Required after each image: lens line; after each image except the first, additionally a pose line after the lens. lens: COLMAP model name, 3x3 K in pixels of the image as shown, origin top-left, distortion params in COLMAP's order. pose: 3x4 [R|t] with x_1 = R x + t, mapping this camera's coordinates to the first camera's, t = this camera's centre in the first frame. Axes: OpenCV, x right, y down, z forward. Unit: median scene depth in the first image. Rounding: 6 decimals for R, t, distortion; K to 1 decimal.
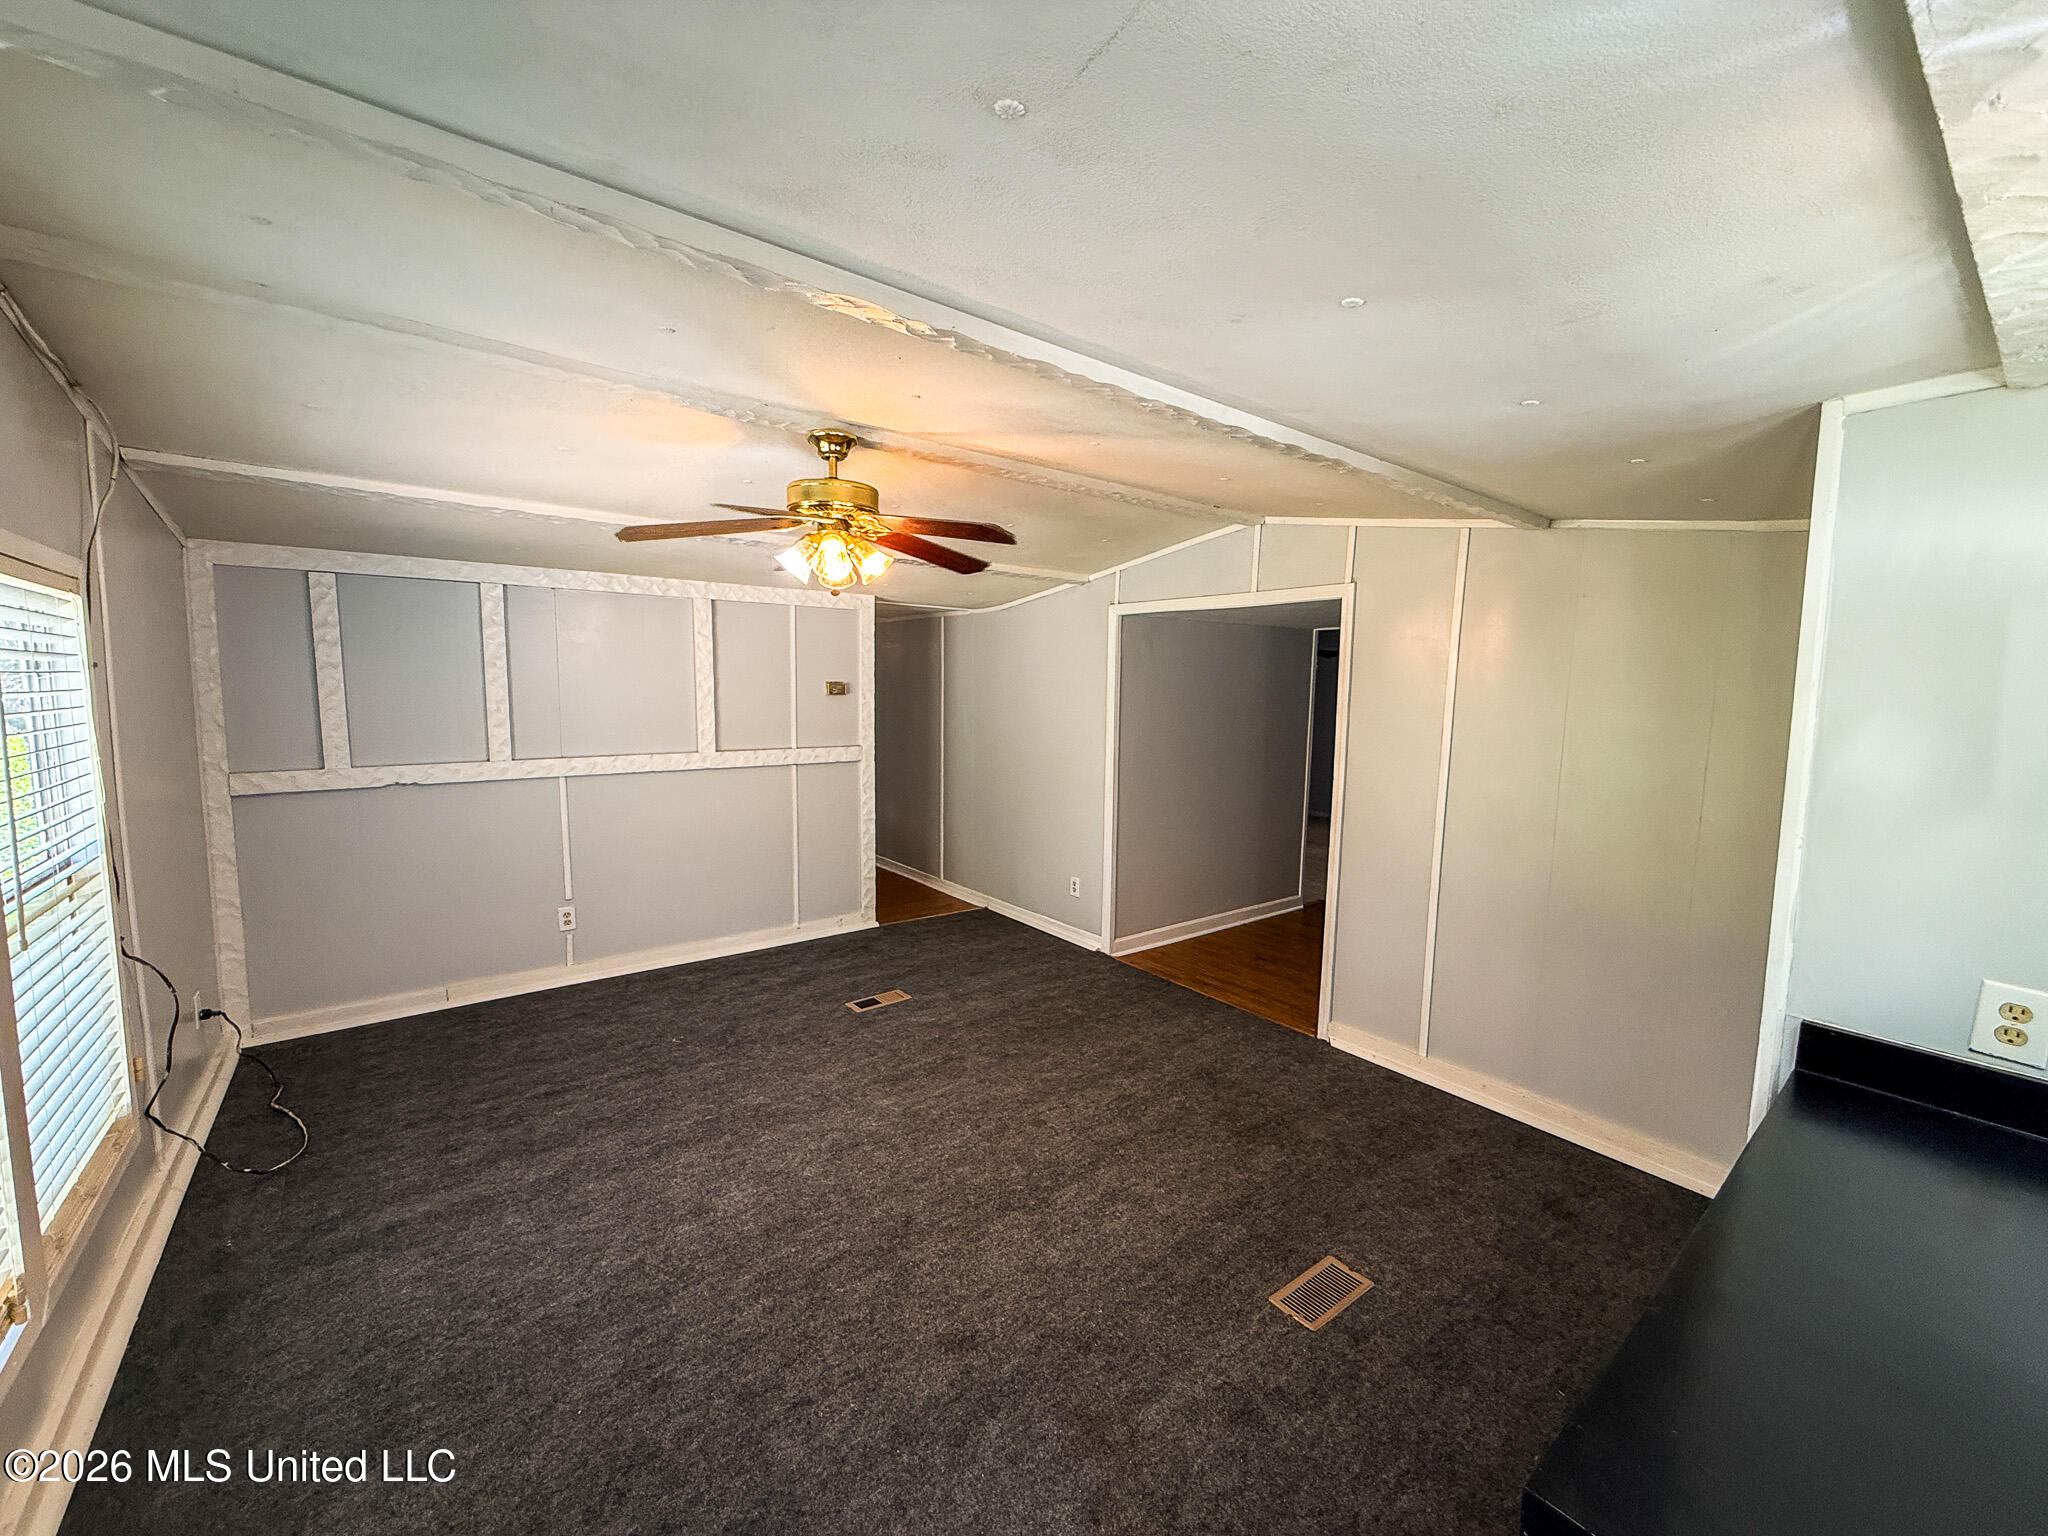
lens RADIAL K [[816.7, 0, 1013.9], [0, 816.7, 768.9], [0, 0, 1]] dist [-0.002124, -0.000223]
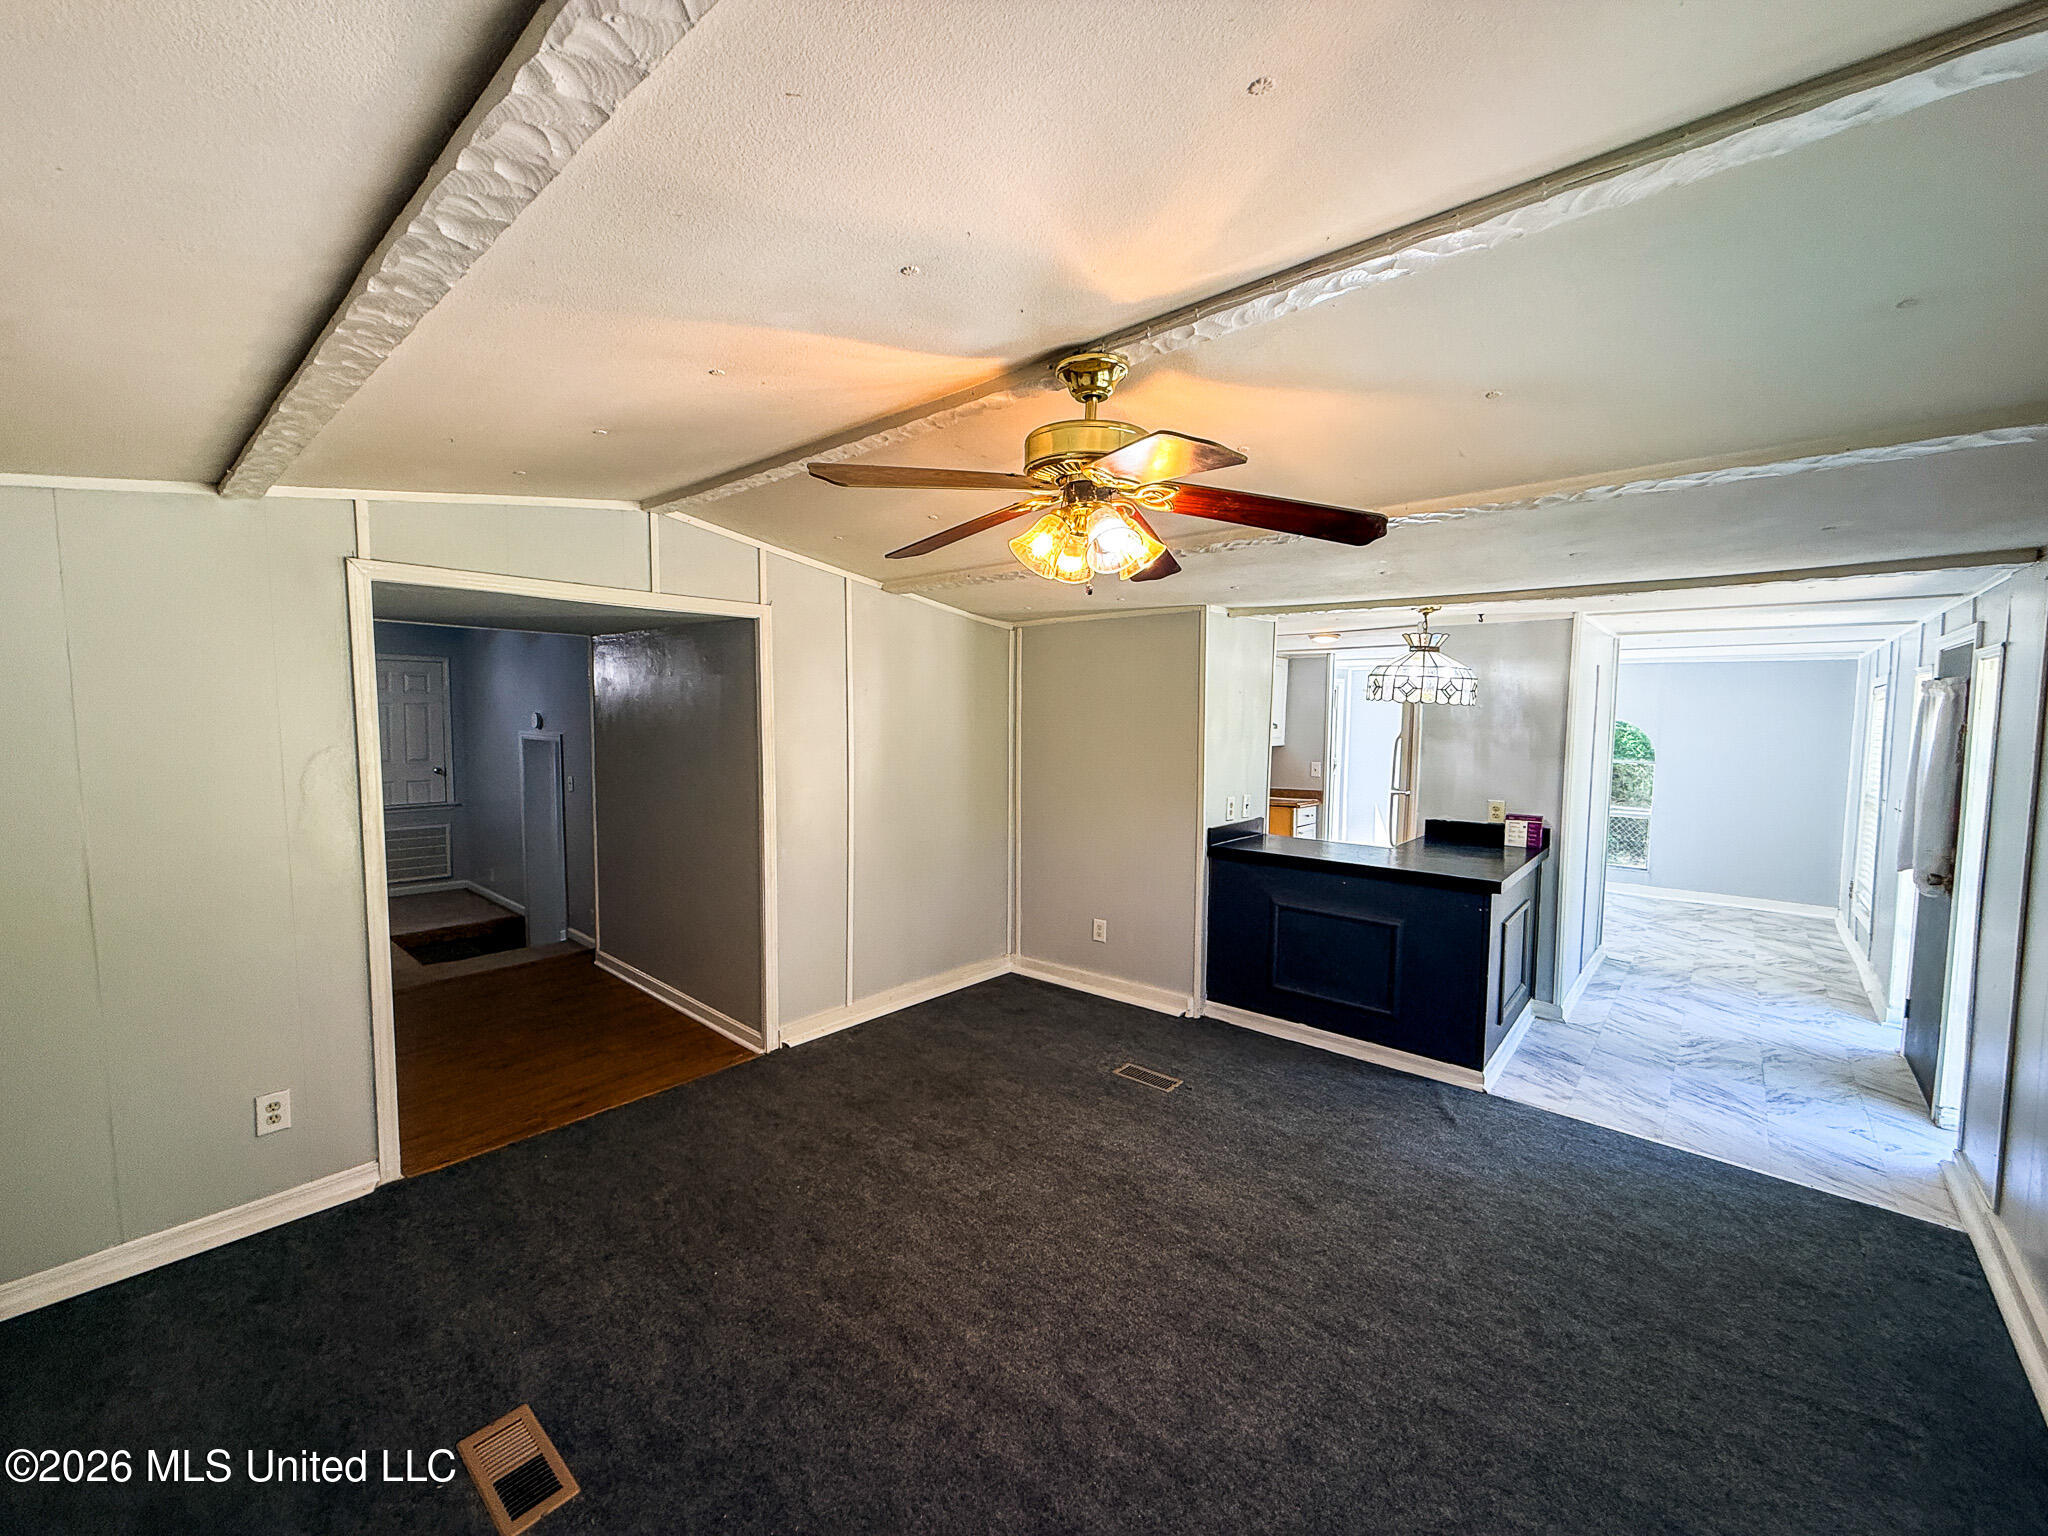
lens RADIAL K [[816.7, 0, 1013.9], [0, 816.7, 768.9], [0, 0, 1]] dist [-0.002124, -0.000223]
pose [[-0.188743, -0.096297, 0.977294, -0.665288], [0.088869, 0.989422, 0.114656, -0.110642], [-0.977997, 0.108492, -0.178189, 0.885364]]
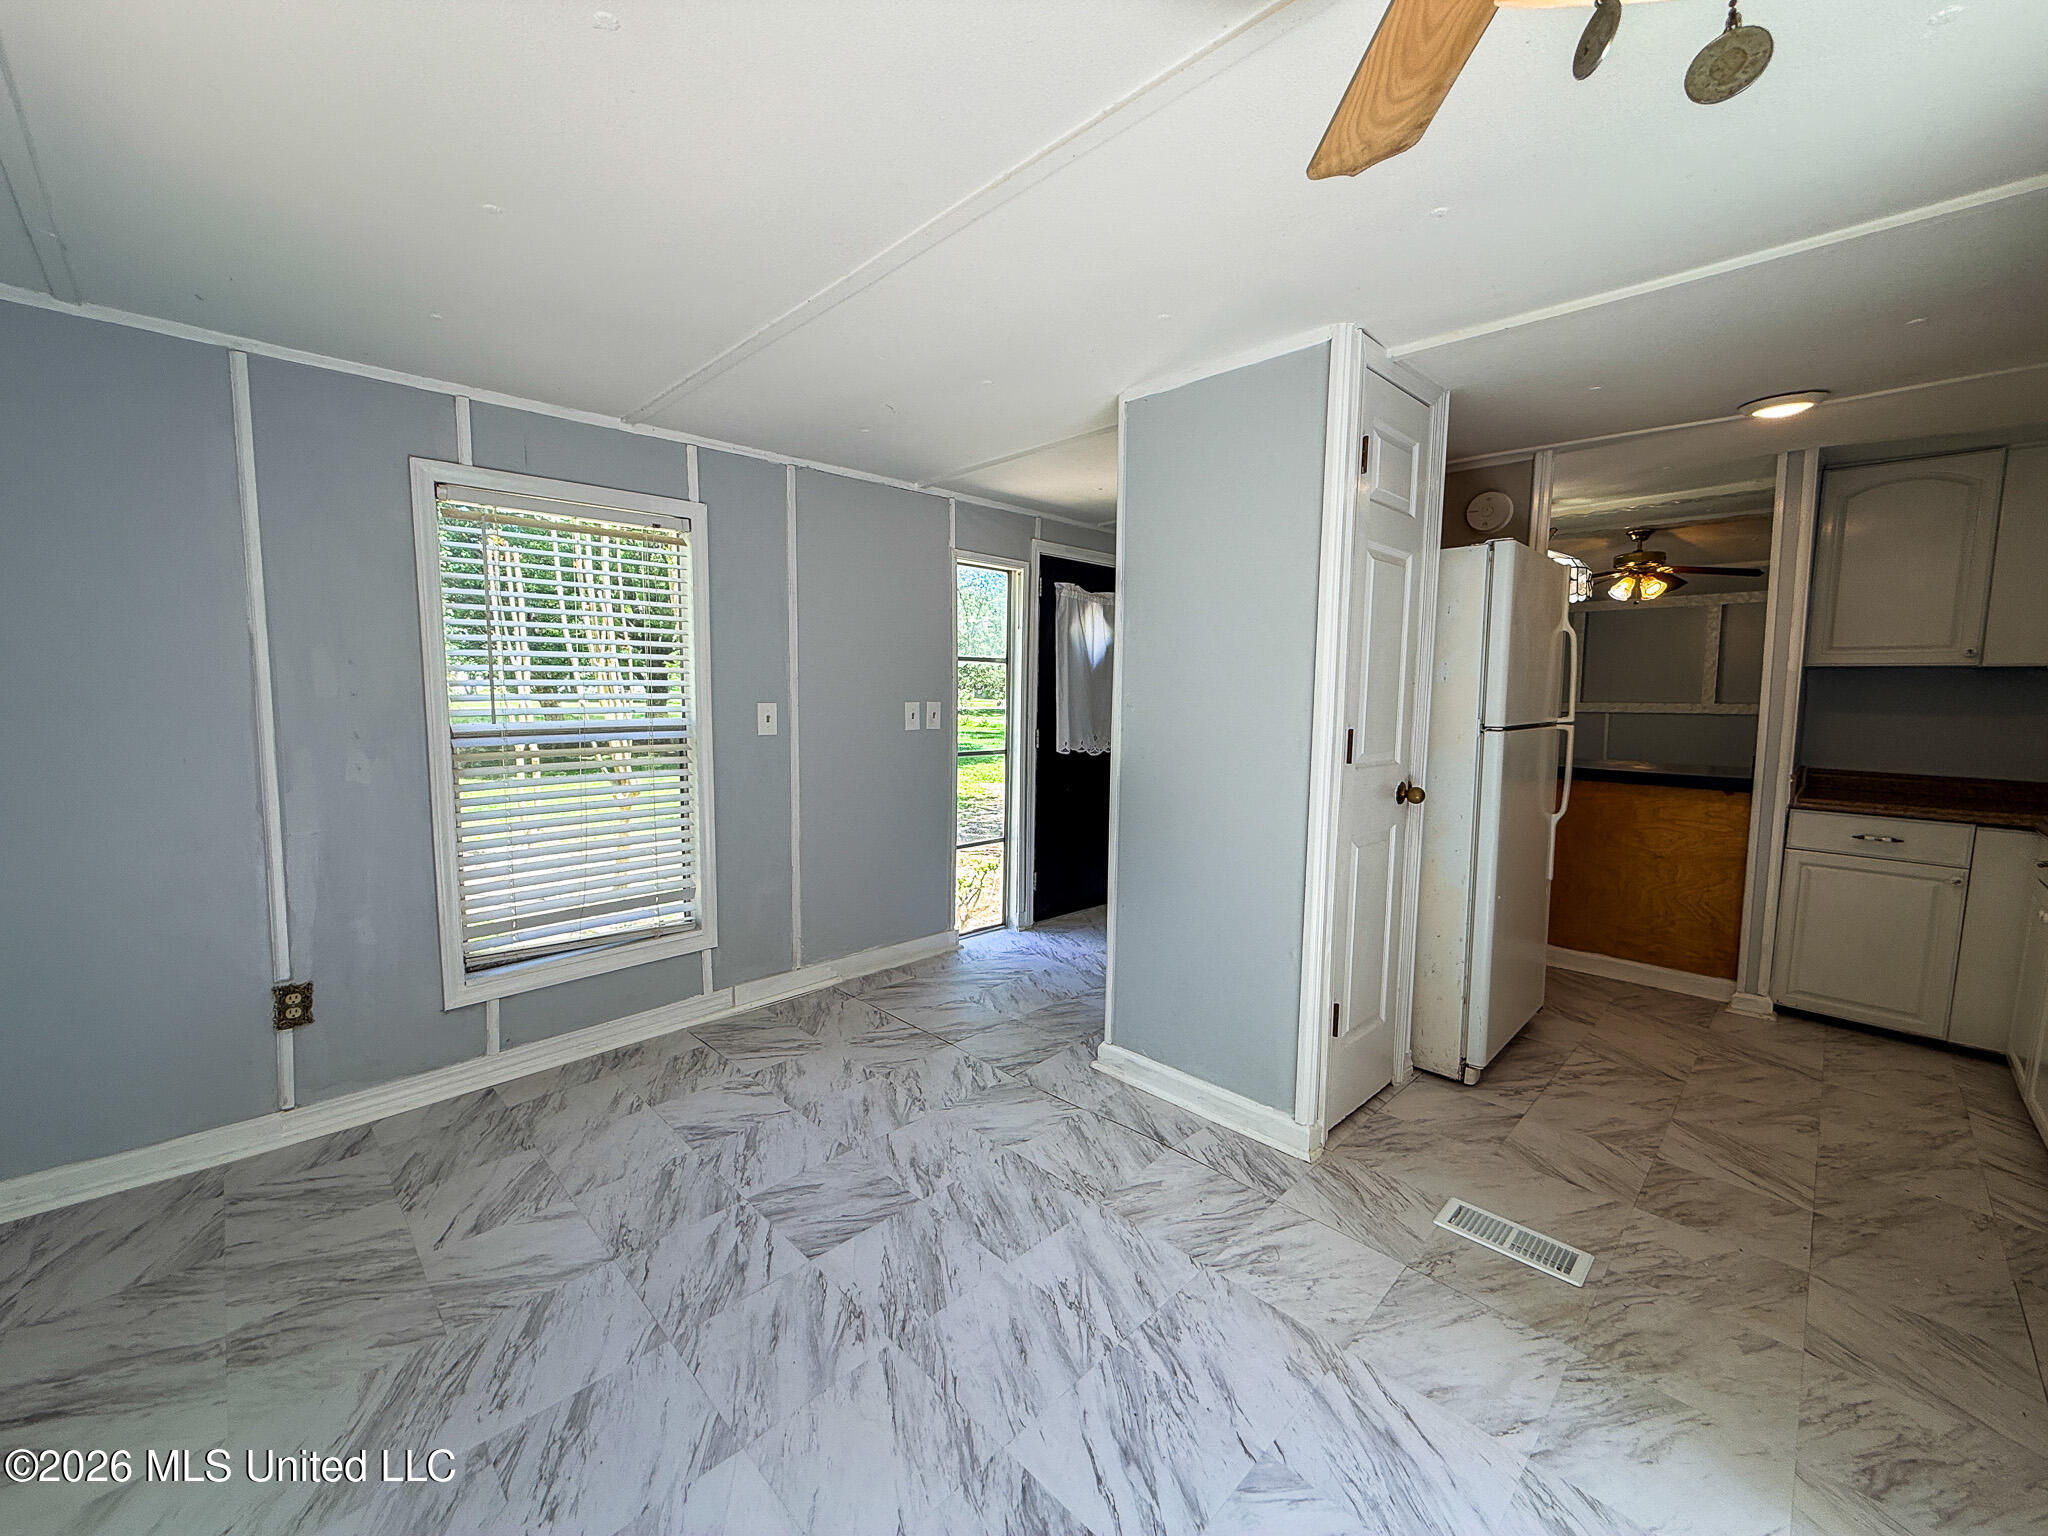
lens RADIAL K [[816.7, 0, 1013.9], [0, 816.7, 768.9], [0, 0, 1]] dist [-0.002124, -0.000223]
pose [[0.116774, 0.077077, -0.990163, 1.287137], [-0.114552, 0.991375, 0.063662, 0.196975], [0.986530, 0.105991, 0.124596, -0.616121]]
